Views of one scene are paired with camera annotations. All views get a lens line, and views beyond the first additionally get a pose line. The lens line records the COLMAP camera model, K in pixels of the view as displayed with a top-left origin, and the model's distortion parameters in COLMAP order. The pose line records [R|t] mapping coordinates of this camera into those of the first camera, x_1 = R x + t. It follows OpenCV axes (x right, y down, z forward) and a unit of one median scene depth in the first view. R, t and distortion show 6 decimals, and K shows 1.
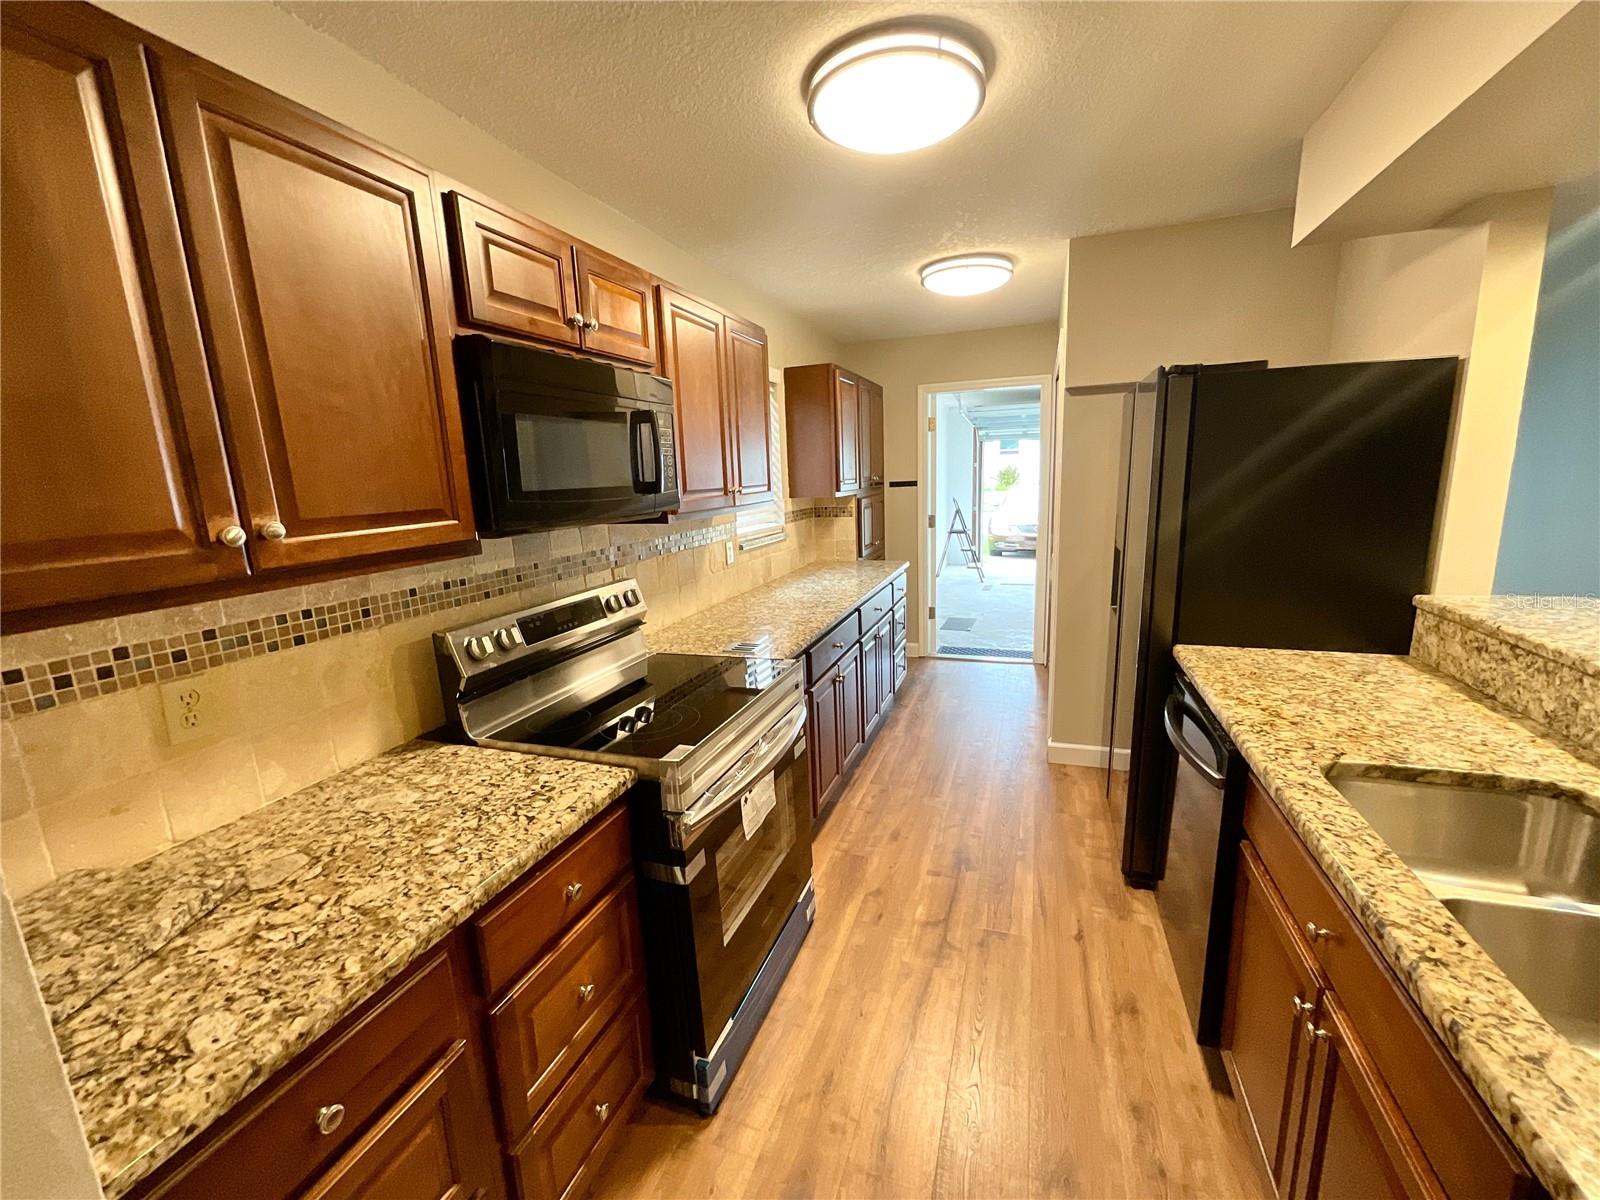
lens RADIAL K [[652.1, 0, 800.0], [0, 652.1, 597.2], [0, 0, 1]] dist [-0.002287, 0.001340]
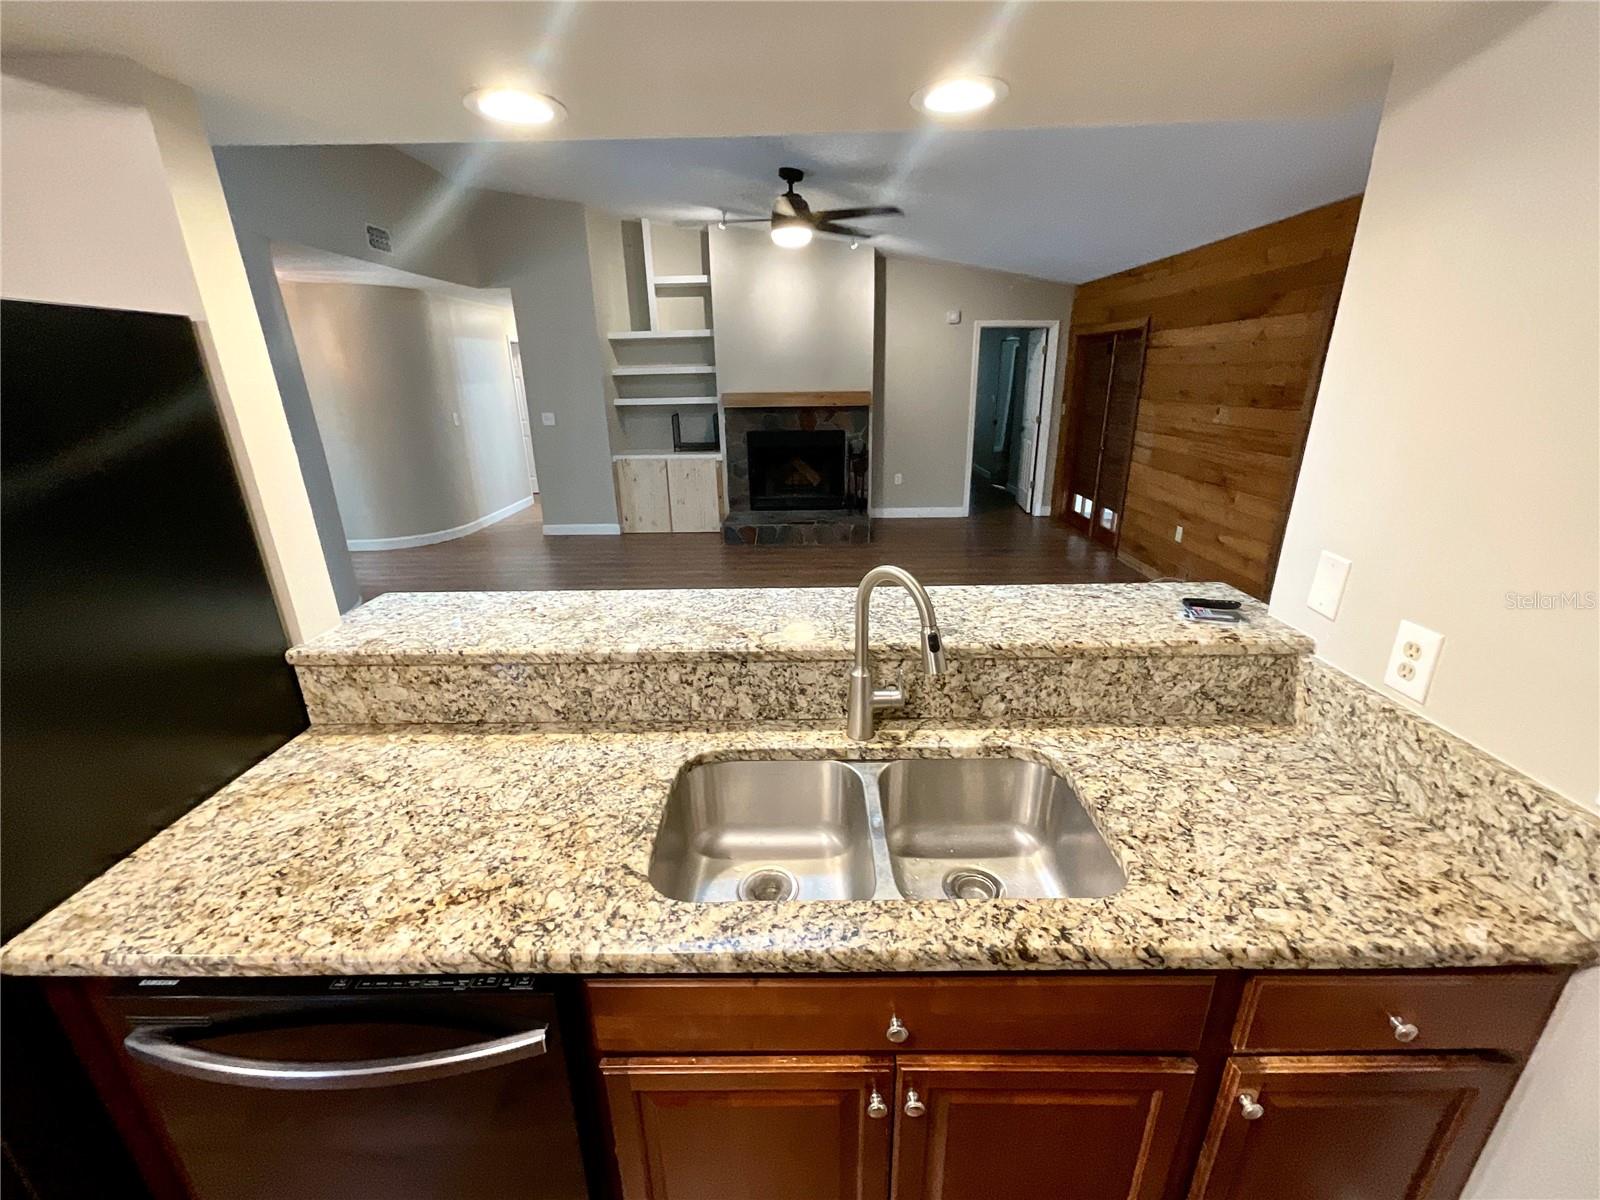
lens RADIAL K [[652.1, 0, 803.0], [0, 652.1, 607.9], [0, 0, 1]] dist [-0.002287, 0.001340]
pose [[-0.330541, -0.281623, 0.900795, 0.138190], [0.206879, 0.909610, 0.360292, -0.254628], [-0.920839, 0.305447, -0.242402, 0.828569]]
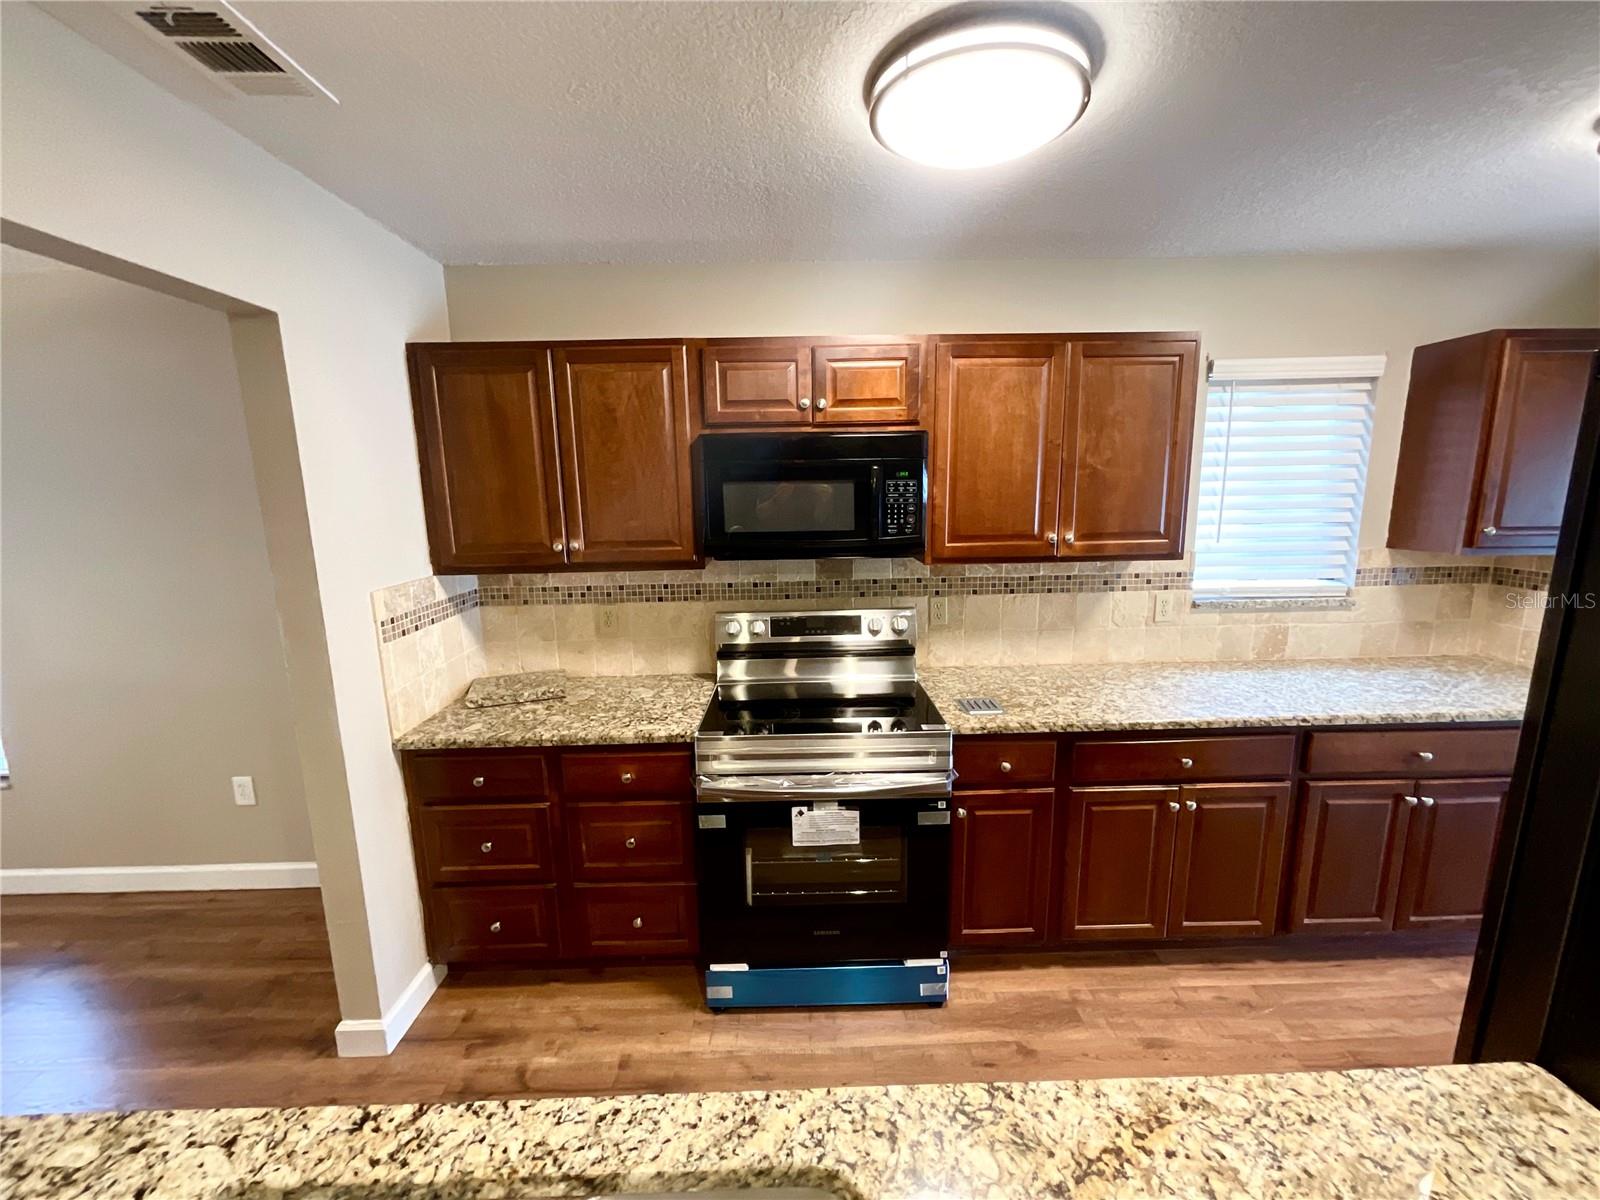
lens RADIAL K [[652.1, 0, 807.7], [0, 652.1, 599.4], [0, 0, 1]] dist [-0.002287, 0.001340]
pose [[0.359862, 0.194785, -0.912446, 1.069653], [-0.173882, 0.974832, 0.139525, -0.260388], [0.916660, 0.108448, 0.384674, 0.628173]]
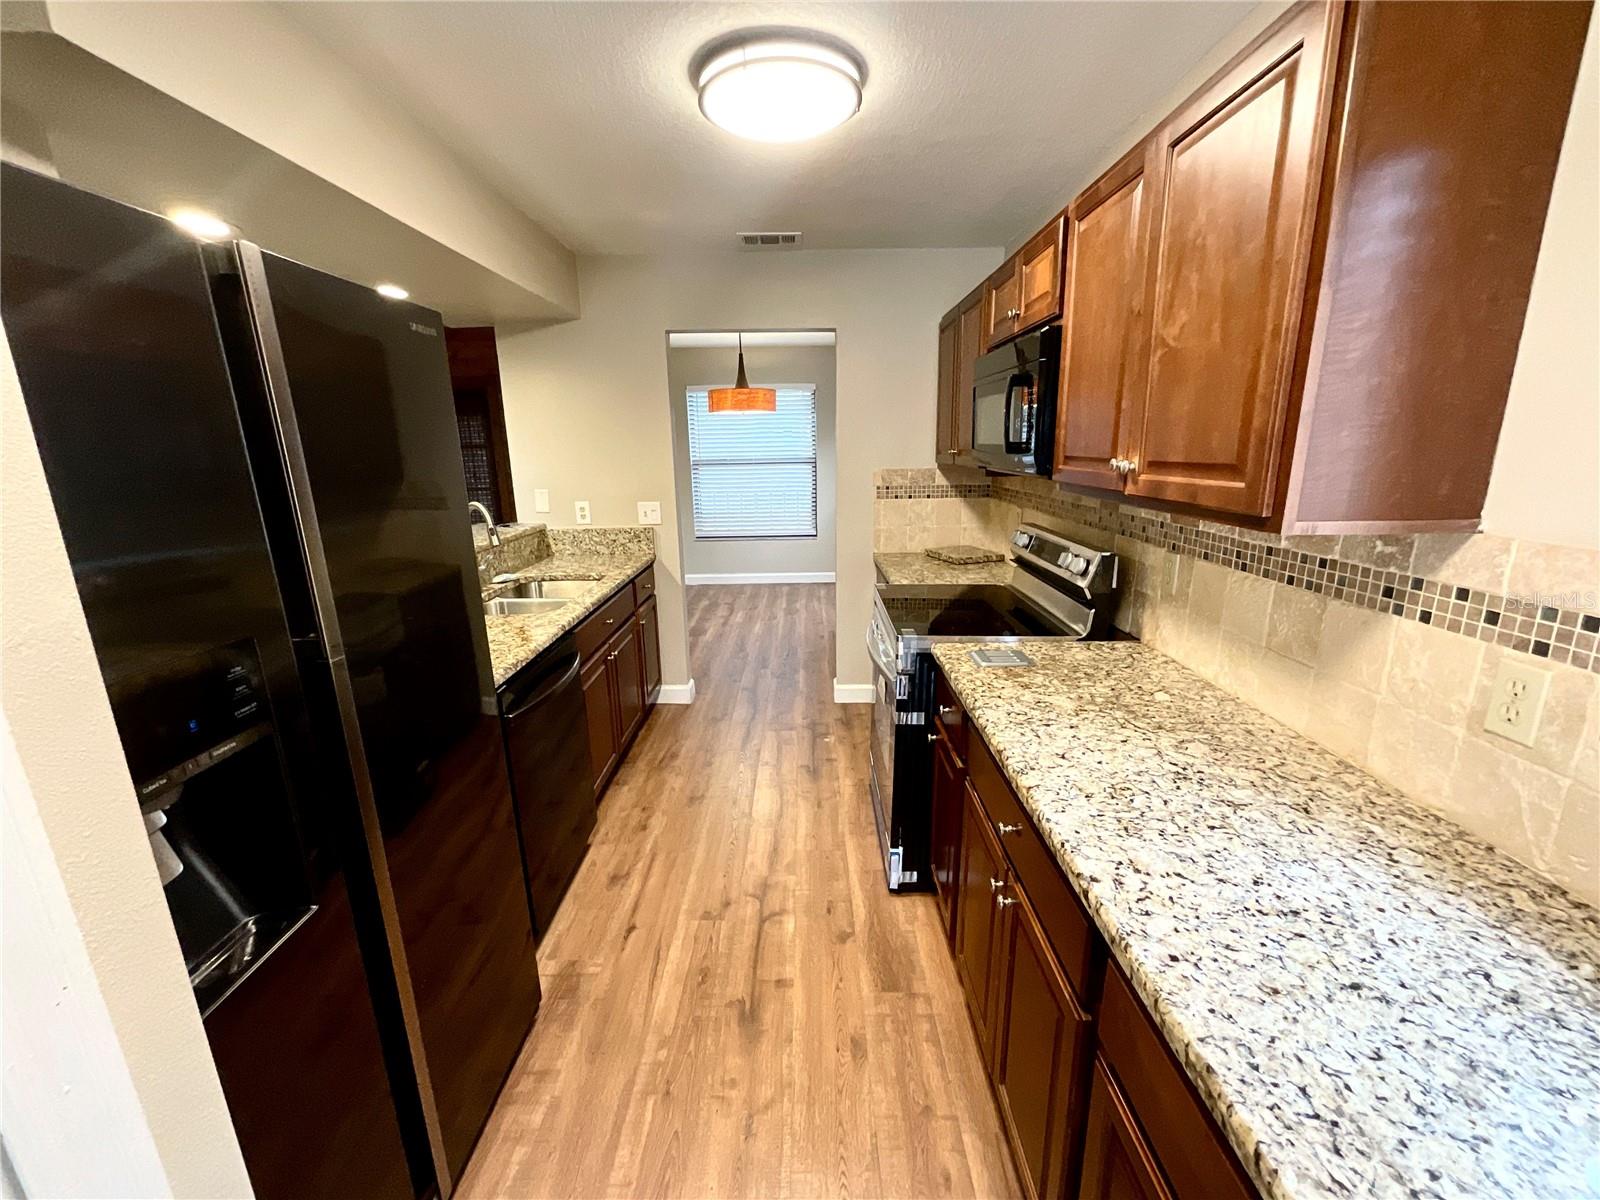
lens RADIAL K [[652.1, 0, 797.2], [0, 652.1, 601.0], [0, 0, 1]] dist [-0.002287, 0.001340]
pose [[-0.942101, 0.129215, -0.309434, 0.635645], [-0.013262, 0.907697, 0.419418, -0.516375], [0.335067, 0.399237, -0.853428, 2.545265]]
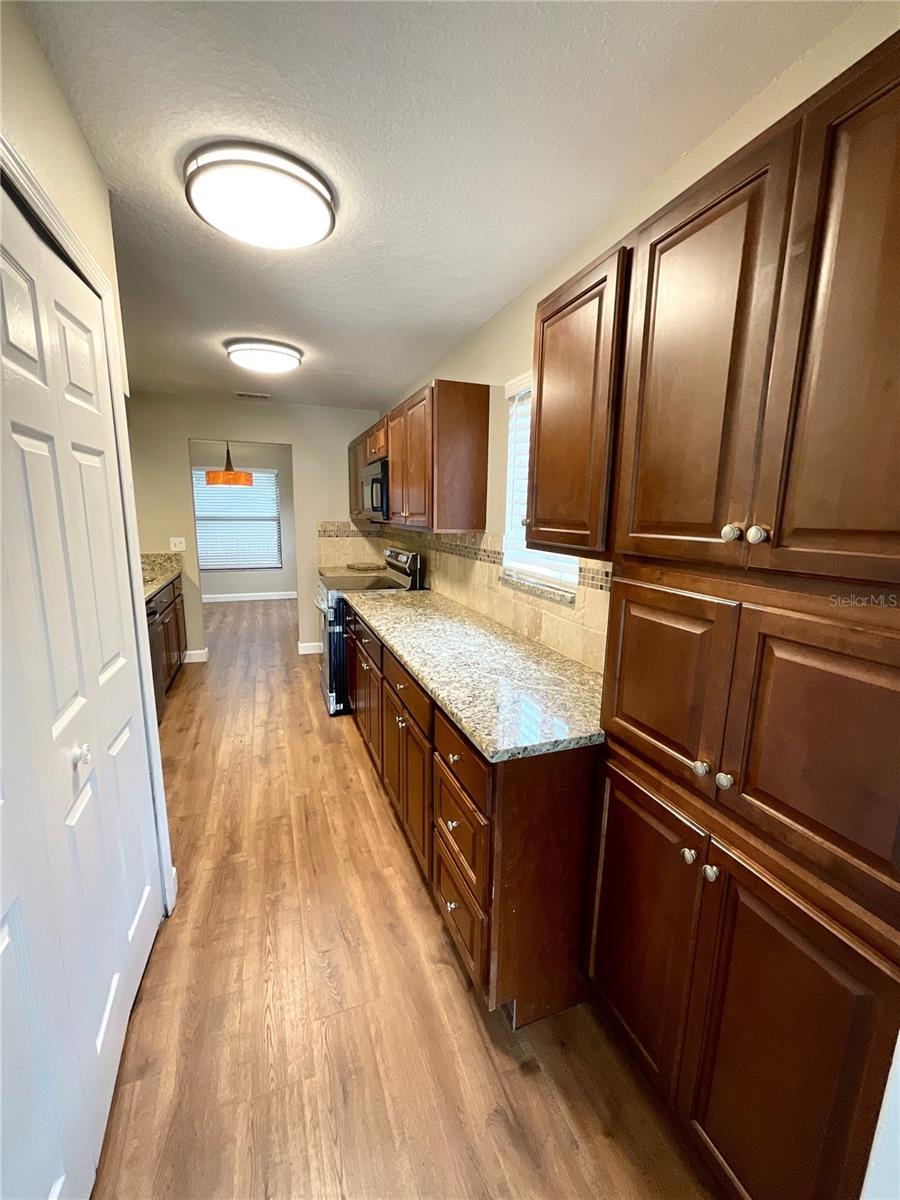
lens RADIAL K [[489.1, 0, 448.2], [0, 489.1, 598.6], [0, 0, 1]] dist [-0.002287, 0.001340]
pose [[-0.763655, 0.138312, -0.630635, 1.053876], [-0.110256, 0.934496, 0.338468, -0.686374], [0.636140, 0.328004, -0.698383, 3.474863]]
